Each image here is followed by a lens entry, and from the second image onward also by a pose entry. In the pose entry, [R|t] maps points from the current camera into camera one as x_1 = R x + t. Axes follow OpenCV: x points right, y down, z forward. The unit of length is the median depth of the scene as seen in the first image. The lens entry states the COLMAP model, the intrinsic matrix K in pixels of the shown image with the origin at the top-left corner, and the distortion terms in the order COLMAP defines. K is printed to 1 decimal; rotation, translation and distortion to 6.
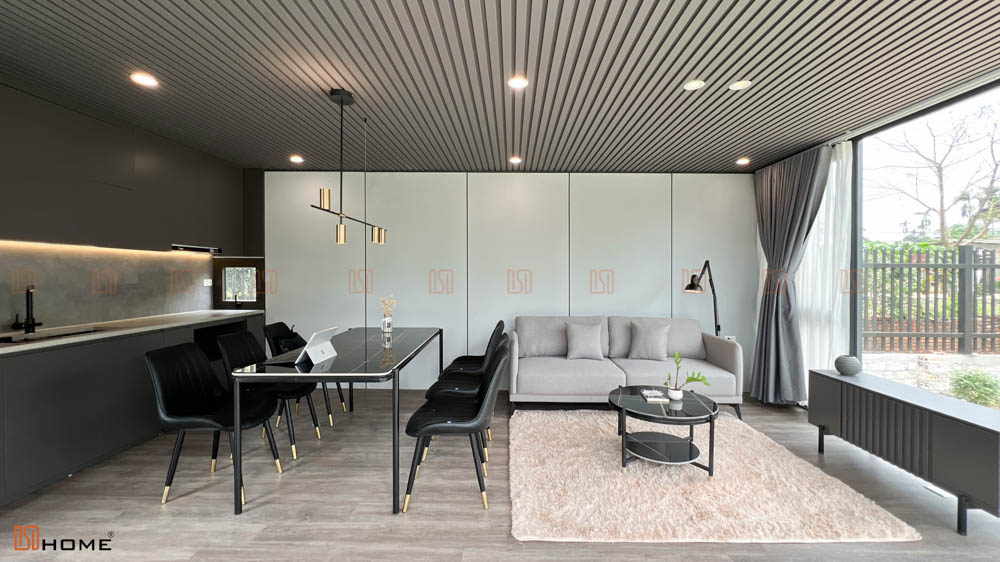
lens RADIAL K [[402.1, 0, 506.6], [0, 402.1, 277.3], [0, 0, 1]] dist [-0.000220, 0.000491]
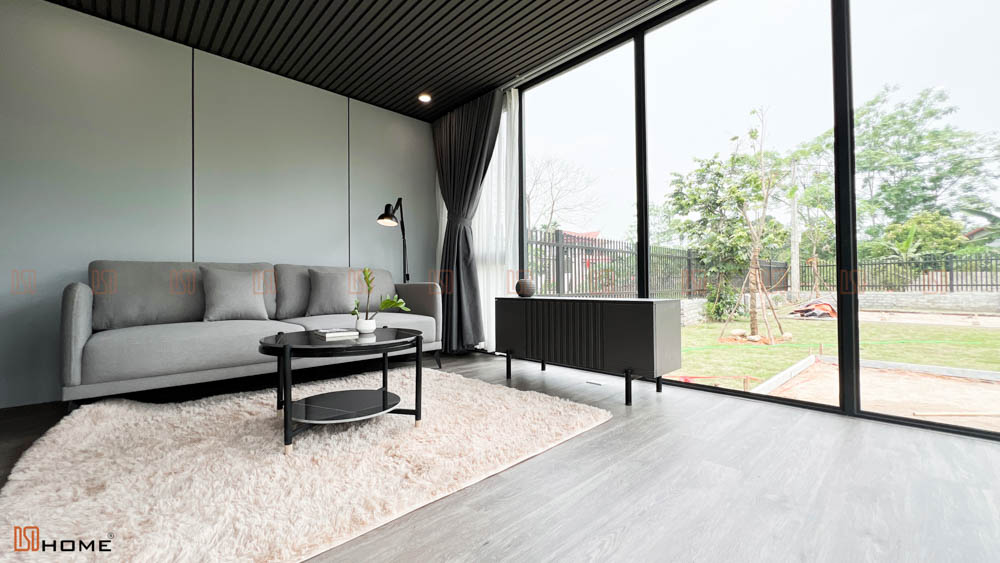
lens RADIAL K [[399.6, 0, 502.5], [0, 399.6, 285.5], [0, 0, 1]] dist [-0.000071, 0.000352]
pose [[0.708049, 0.003108, 0.706157, 0.103517], [0.006814, 0.999914, -0.011234, 0.257233], [-0.706131, 0.012765, 0.707967, 0.373559]]
